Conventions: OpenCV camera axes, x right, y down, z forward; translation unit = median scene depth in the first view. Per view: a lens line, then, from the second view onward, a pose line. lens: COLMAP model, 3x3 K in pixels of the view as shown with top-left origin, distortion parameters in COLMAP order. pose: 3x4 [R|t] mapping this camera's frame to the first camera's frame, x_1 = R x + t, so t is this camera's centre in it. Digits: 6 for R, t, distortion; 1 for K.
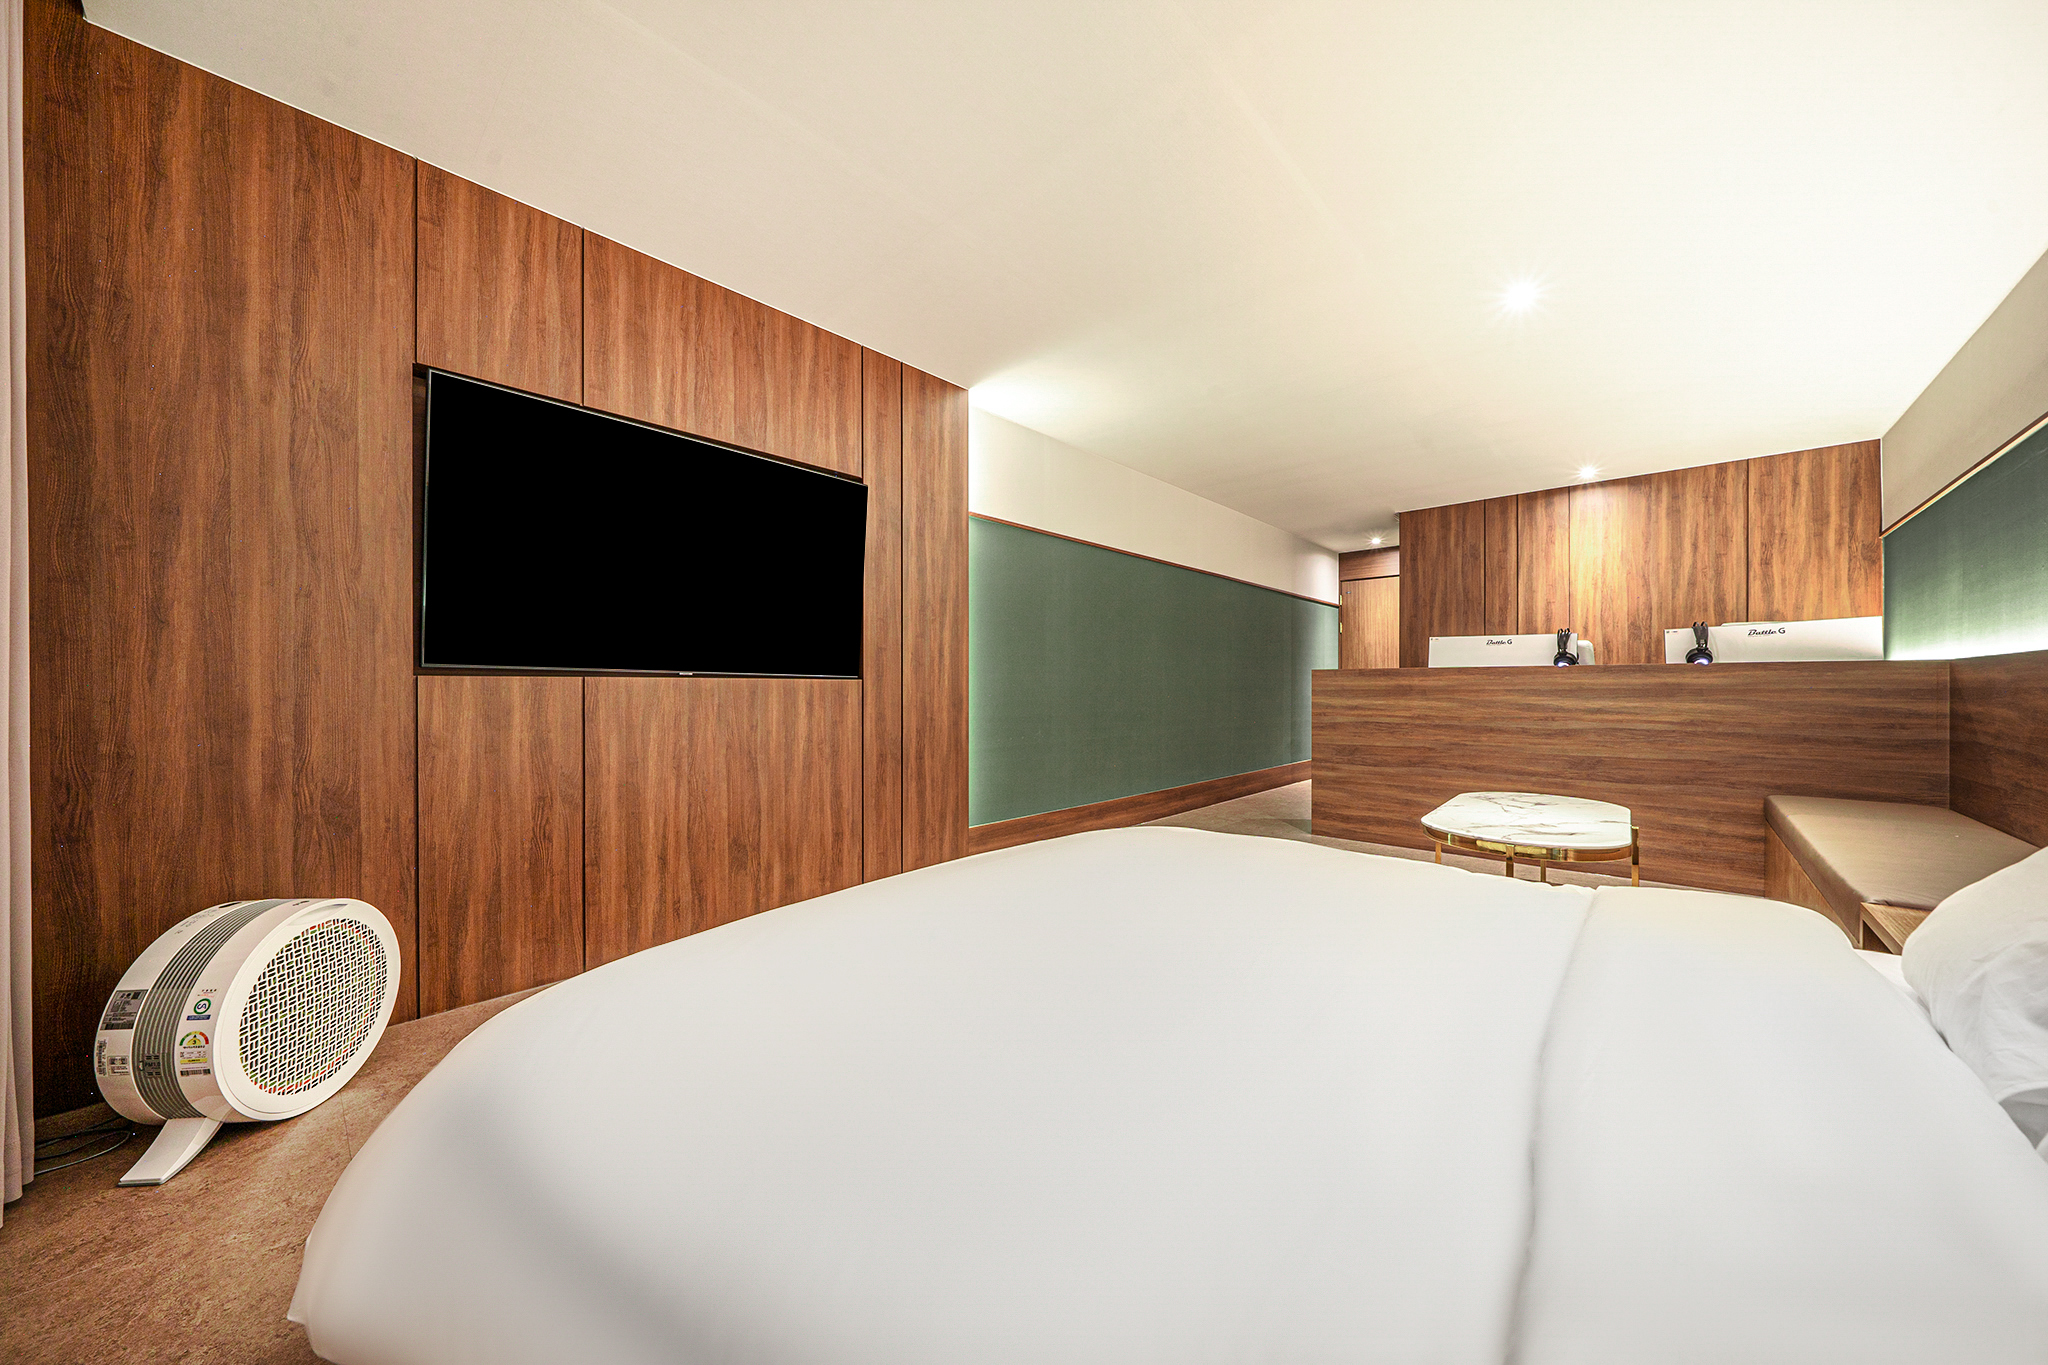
lens RADIAL K [[697.1, 0, 1014.8], [0, 697.1, 688.3], [0, 0, 1]] dist [0.000949, 0.000045]
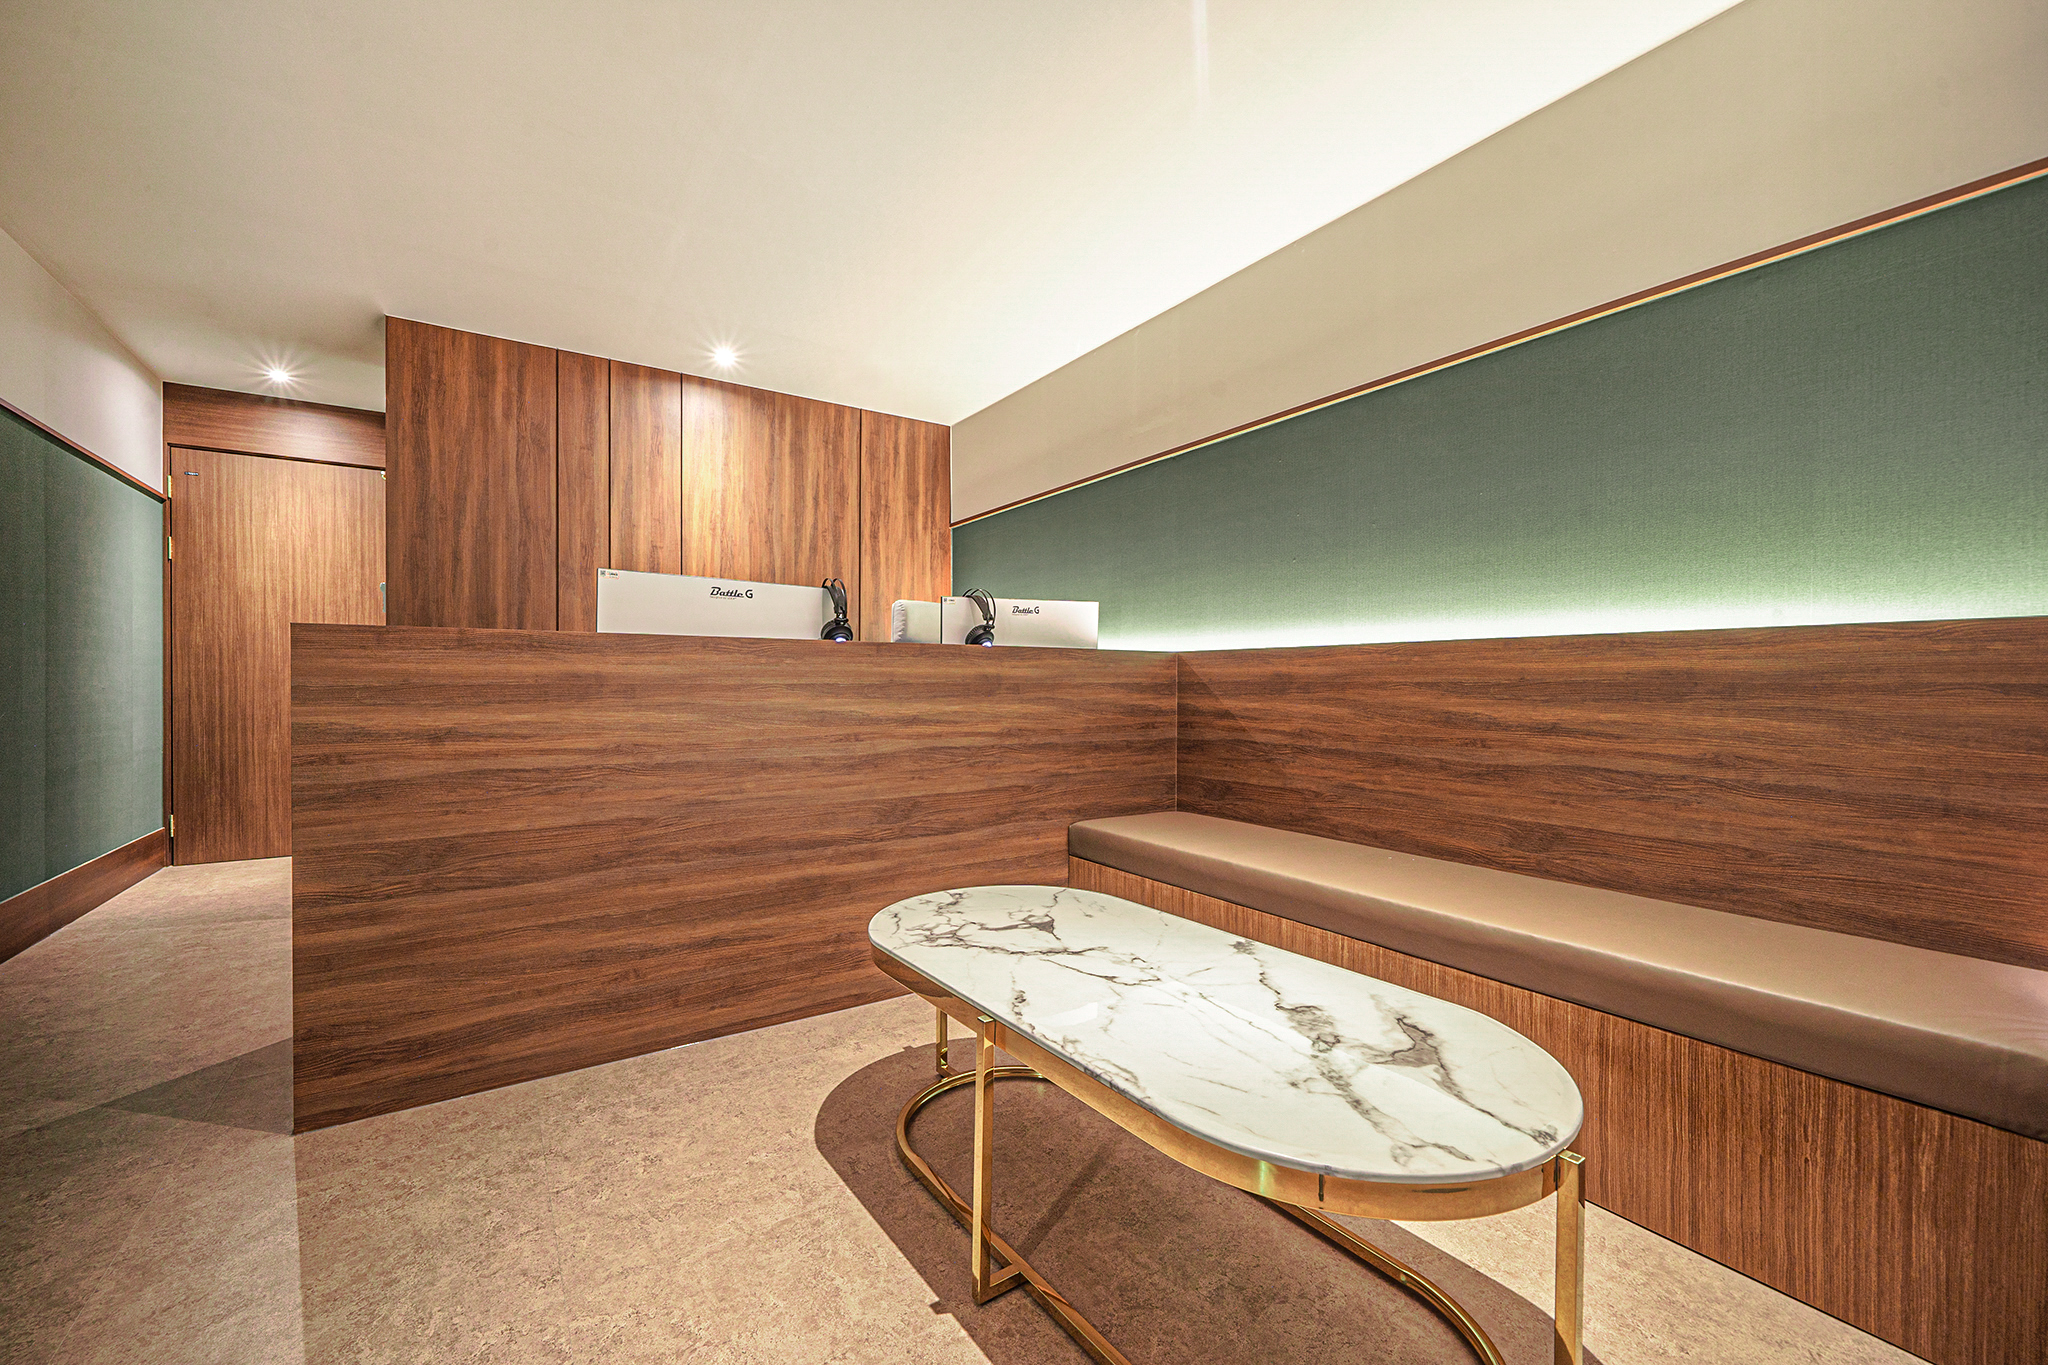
lens RADIAL K [[817.7, 0, 1024.6], [0, 817.7, 688.9], [0, 0, 1]] dist [-0.000983, -0.000247]
pose [[0.232602, -0.006955, 0.972547, 0.142930], [-0.002103, 0.999968, 0.007654, 0.000125], [-0.972570, -0.003825, 0.232580, 0.599491]]
